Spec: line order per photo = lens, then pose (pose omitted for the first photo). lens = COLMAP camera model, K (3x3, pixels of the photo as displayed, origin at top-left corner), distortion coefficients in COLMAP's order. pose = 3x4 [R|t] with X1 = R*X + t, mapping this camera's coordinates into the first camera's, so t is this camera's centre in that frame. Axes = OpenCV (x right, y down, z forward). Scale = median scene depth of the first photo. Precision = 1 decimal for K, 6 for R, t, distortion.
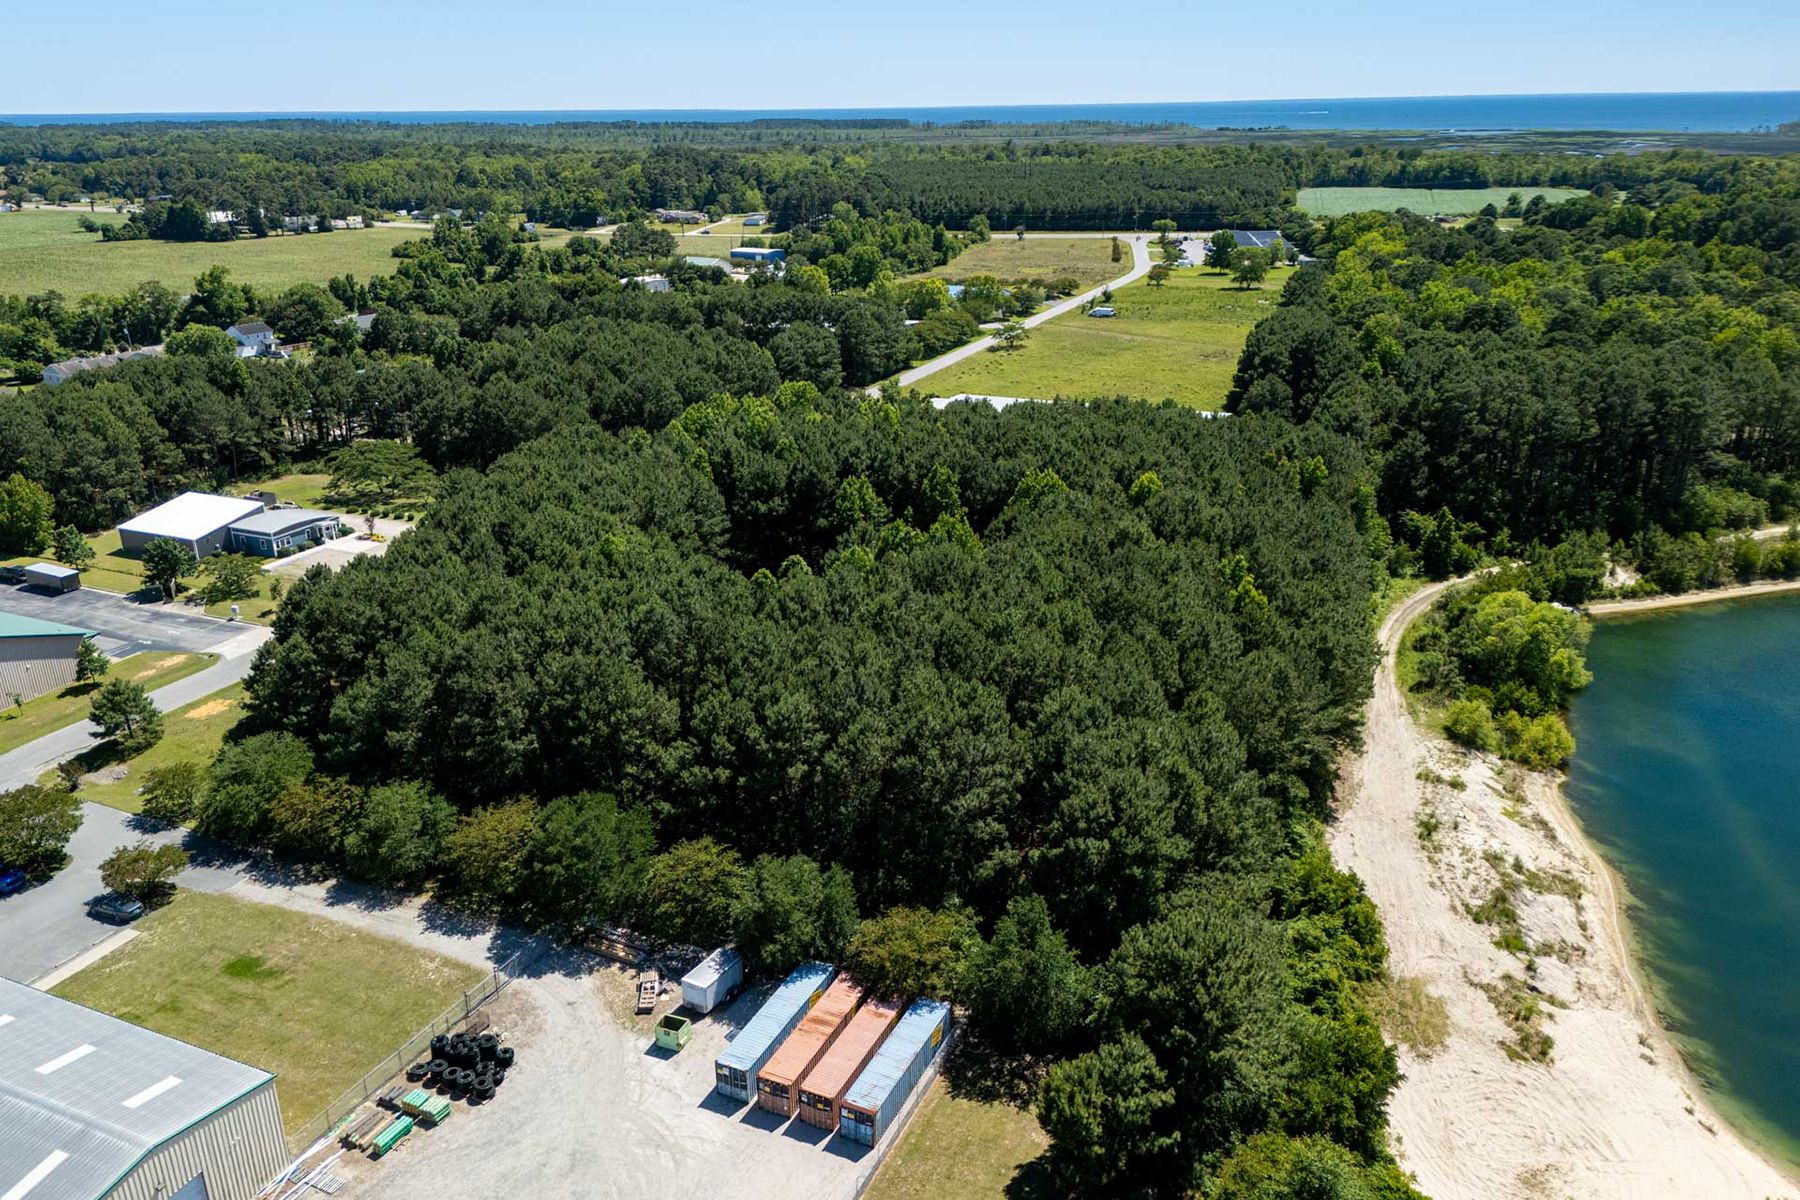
lens RADIAL K [[1316.1, 0, 896.4], [0, 1316.1, 599.0], [0, 0, 1]] dist [0.075750, -0.068104]
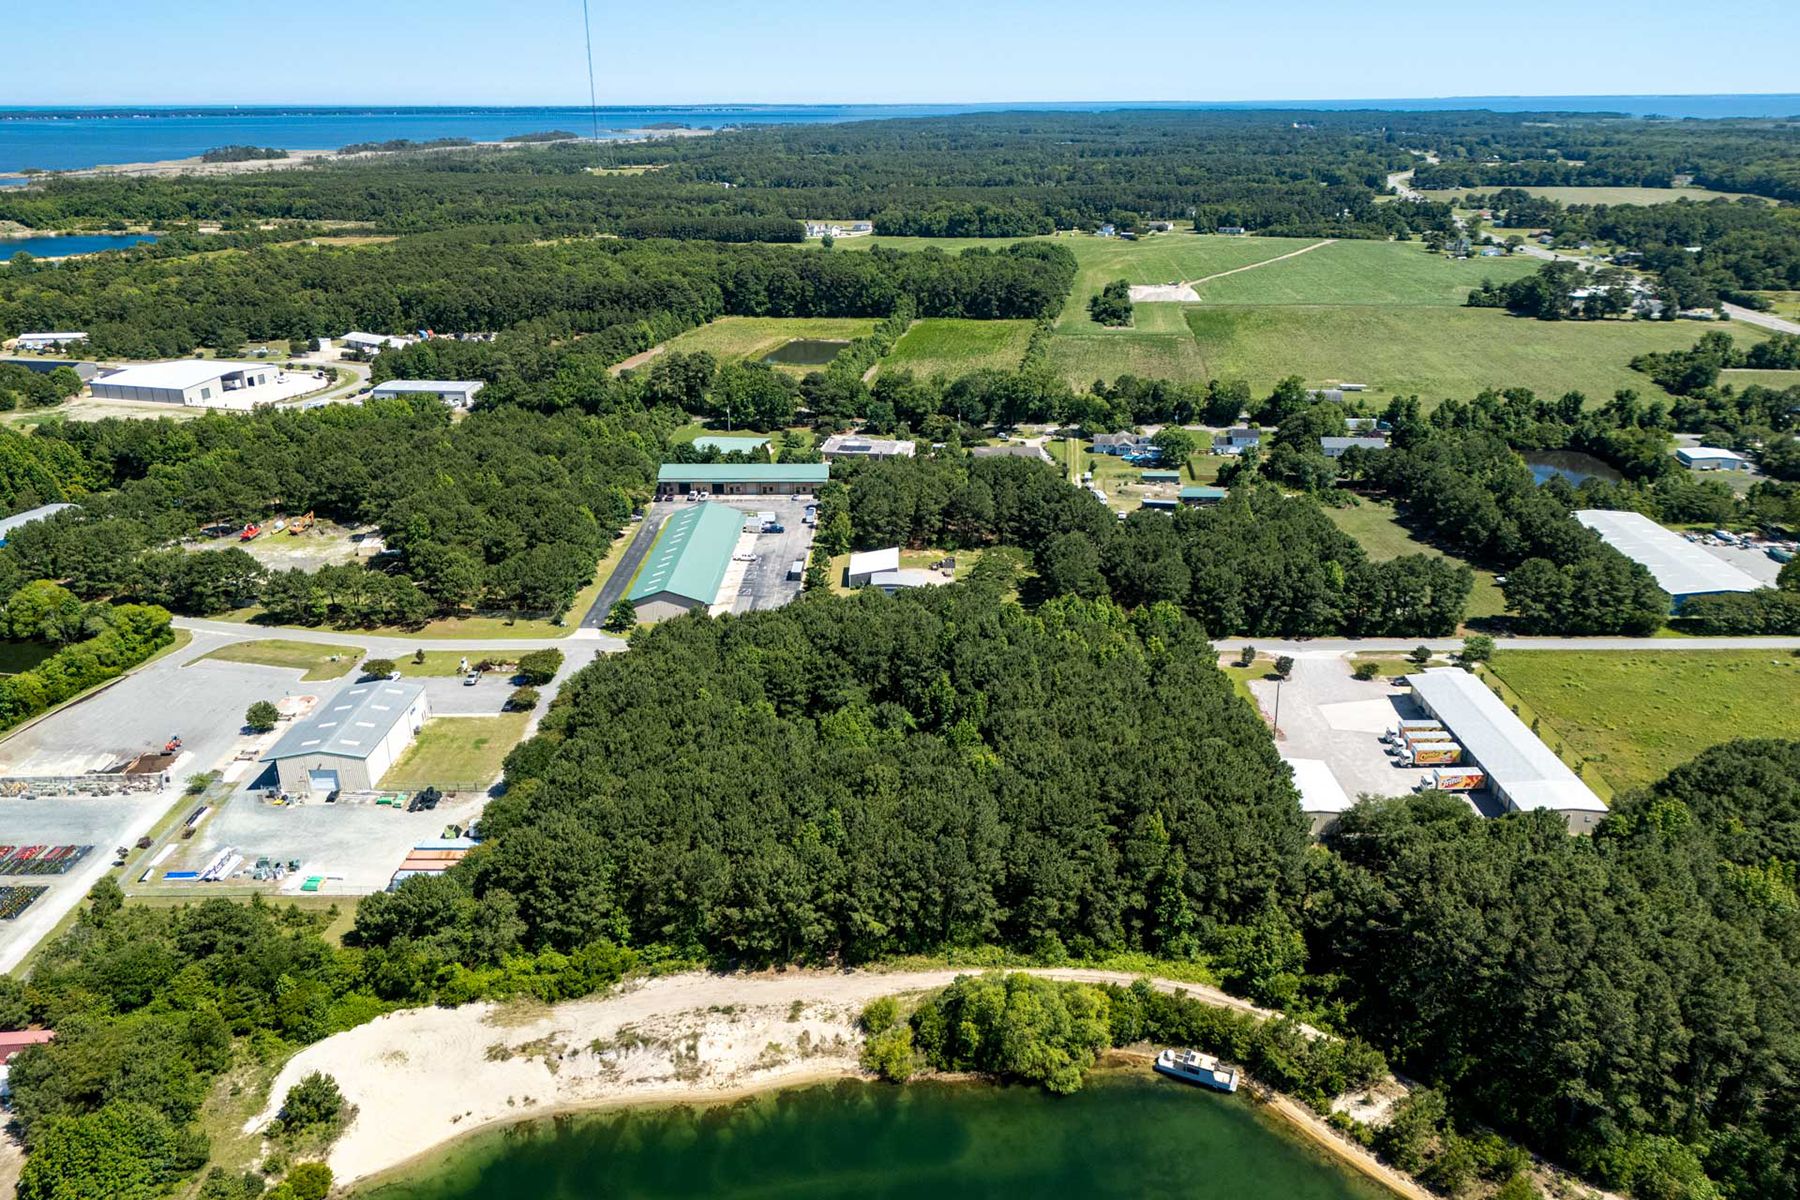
lens RADIAL K [[1325.3, 0, 898.7], [0, 1325.3, 602.8], [0, 0, 1]] dist [0.079807, -0.082757]
pose [[0.406656, 0.331197, -0.851434, 1.513465], [-0.318204, 0.924963, 0.207821, -0.594085], [0.856375, 0.186418, 0.481529, 0.325728]]
